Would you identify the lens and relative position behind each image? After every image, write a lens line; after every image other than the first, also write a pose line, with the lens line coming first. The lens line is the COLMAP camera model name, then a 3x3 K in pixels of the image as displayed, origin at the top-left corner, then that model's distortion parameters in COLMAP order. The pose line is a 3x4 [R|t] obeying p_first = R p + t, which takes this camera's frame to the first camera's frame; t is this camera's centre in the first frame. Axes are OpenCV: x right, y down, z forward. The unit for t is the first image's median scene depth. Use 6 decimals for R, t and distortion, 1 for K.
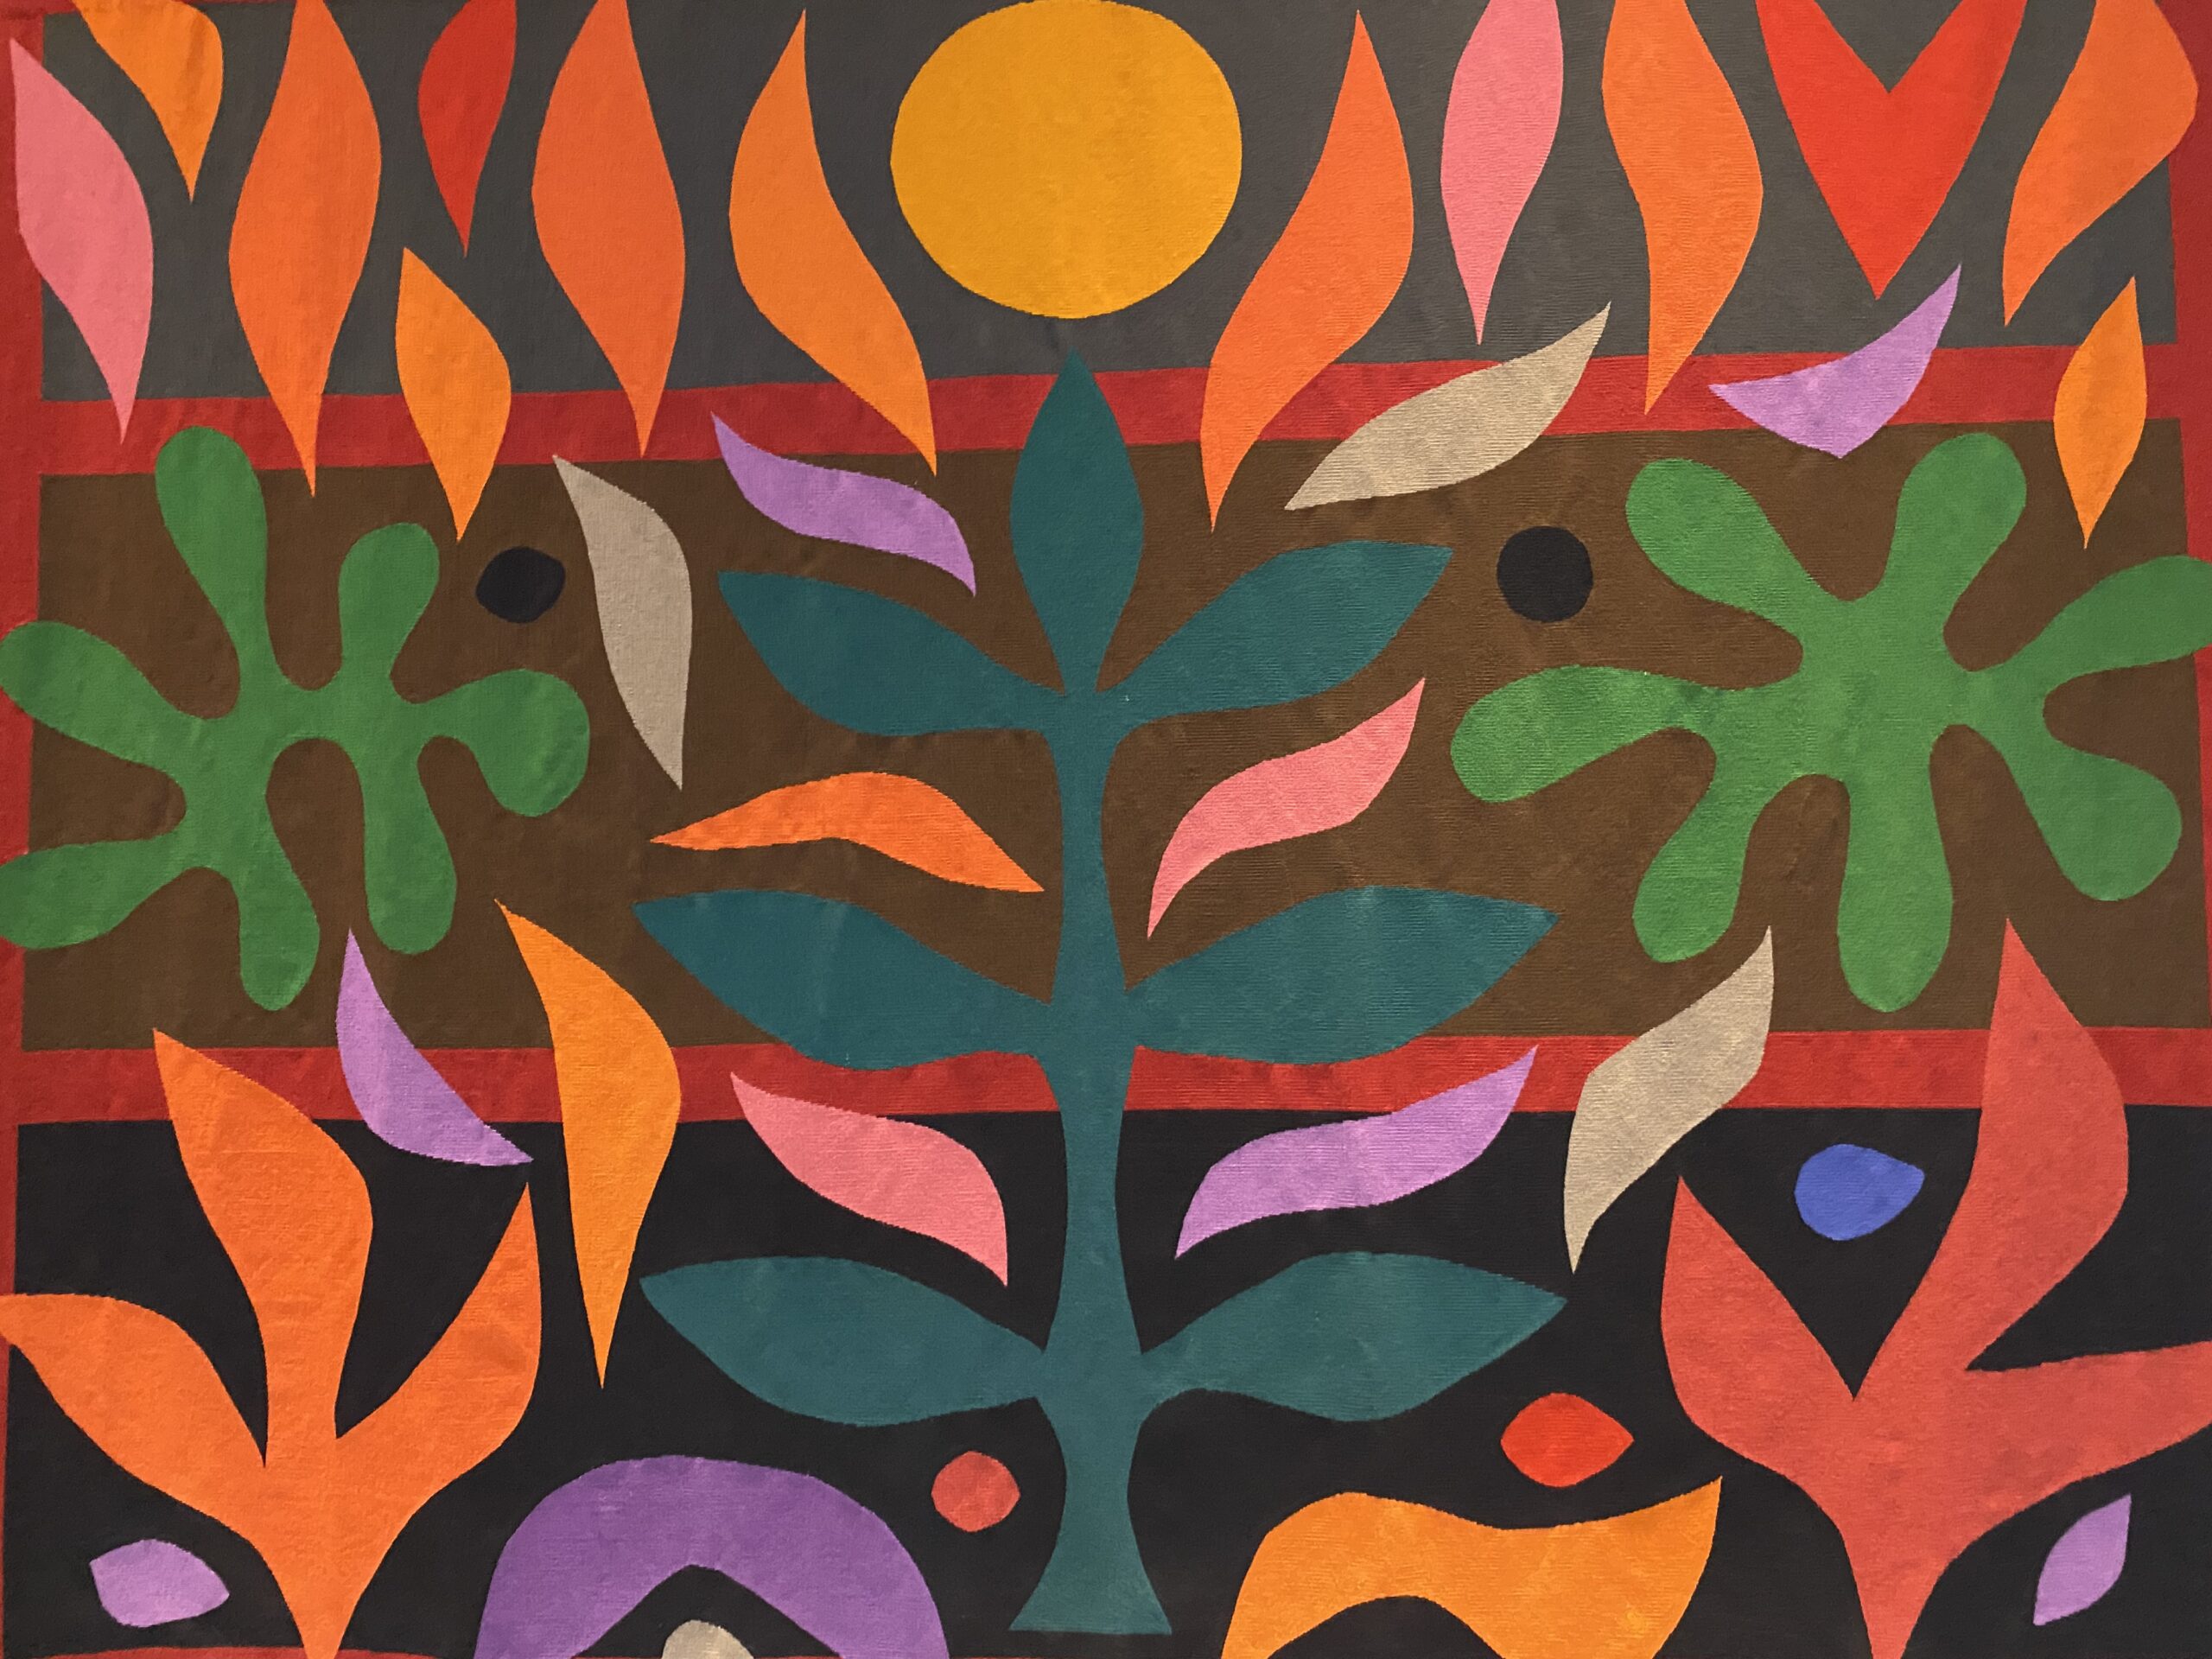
lens RADIAL K [[1671.6, 0, 1105.9], [0, 1671.6, 832.3], [0, 0, 1]] dist [0.015826, -0.012432]
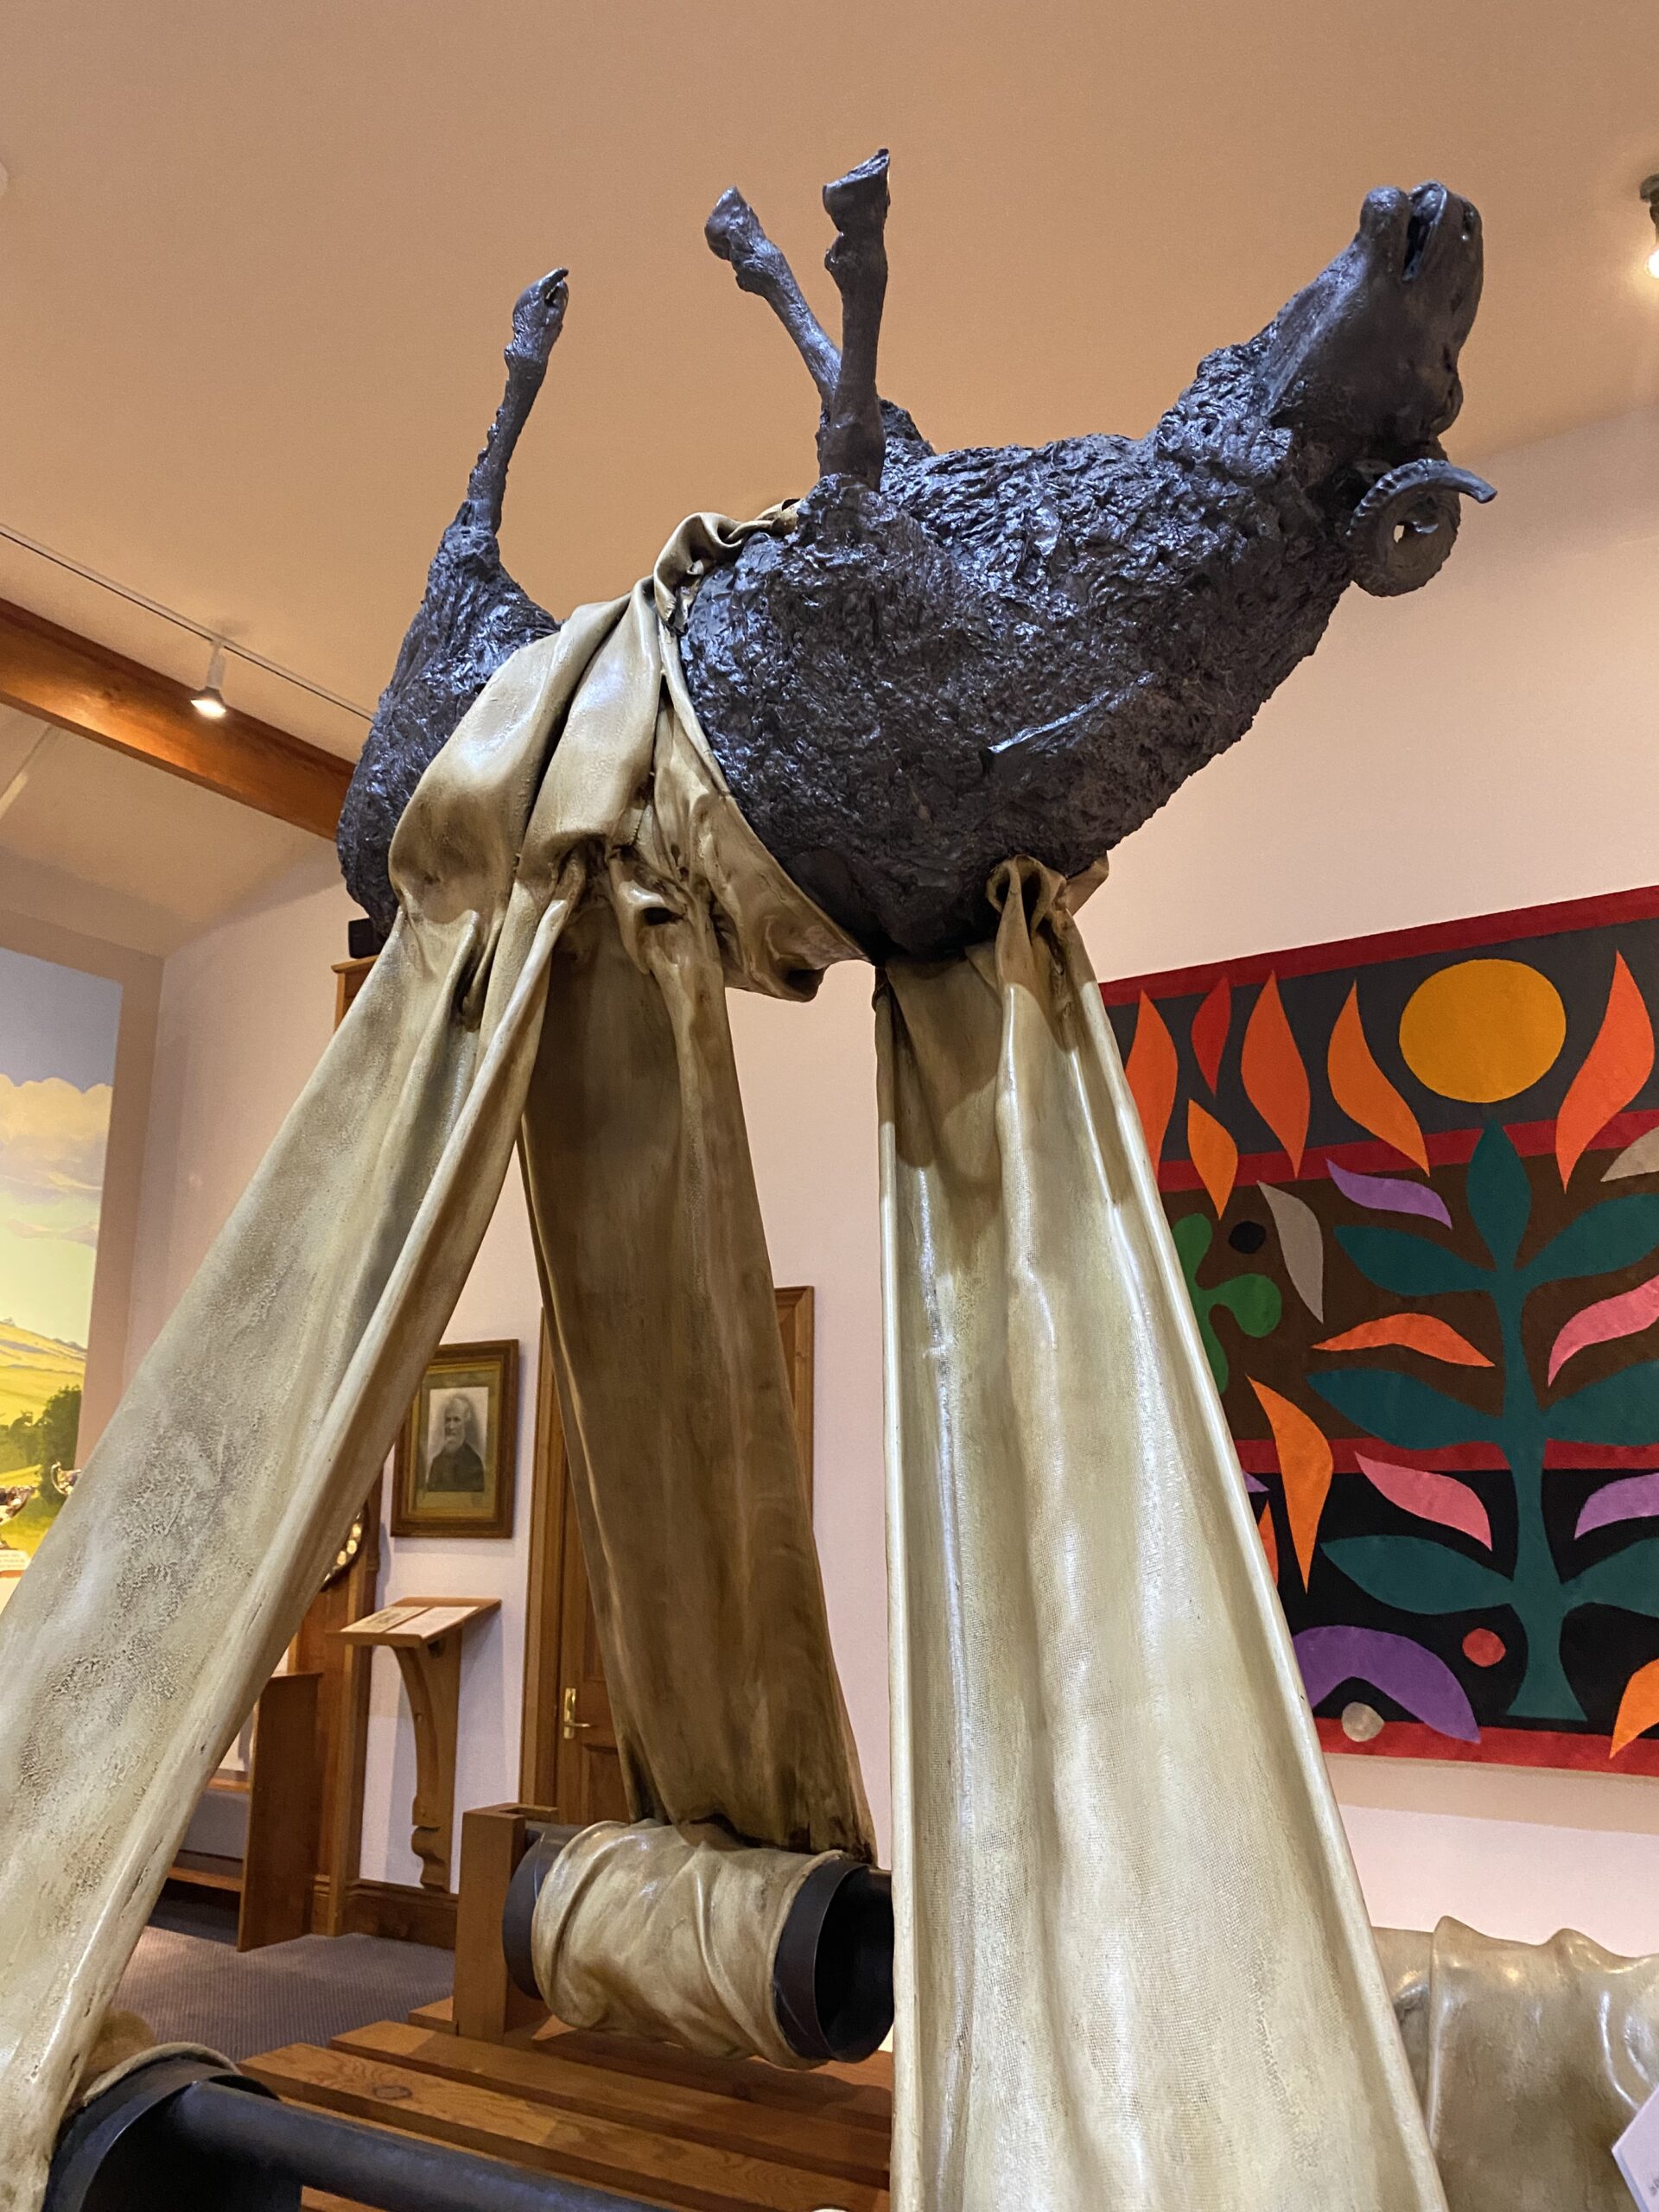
lens RADIAL K [[1671.6, 0, 830.3], [0, 1671.6, 1106.7], [0, 0, 1]] dist [0.015826, -0.012432]
pose [[0.860269, -0.100520, -0.499834, 0.340695], [0.019996, 0.986269, -0.163930, 0.042734], [0.509449, 0.131029, 0.850467, -1.329339]]
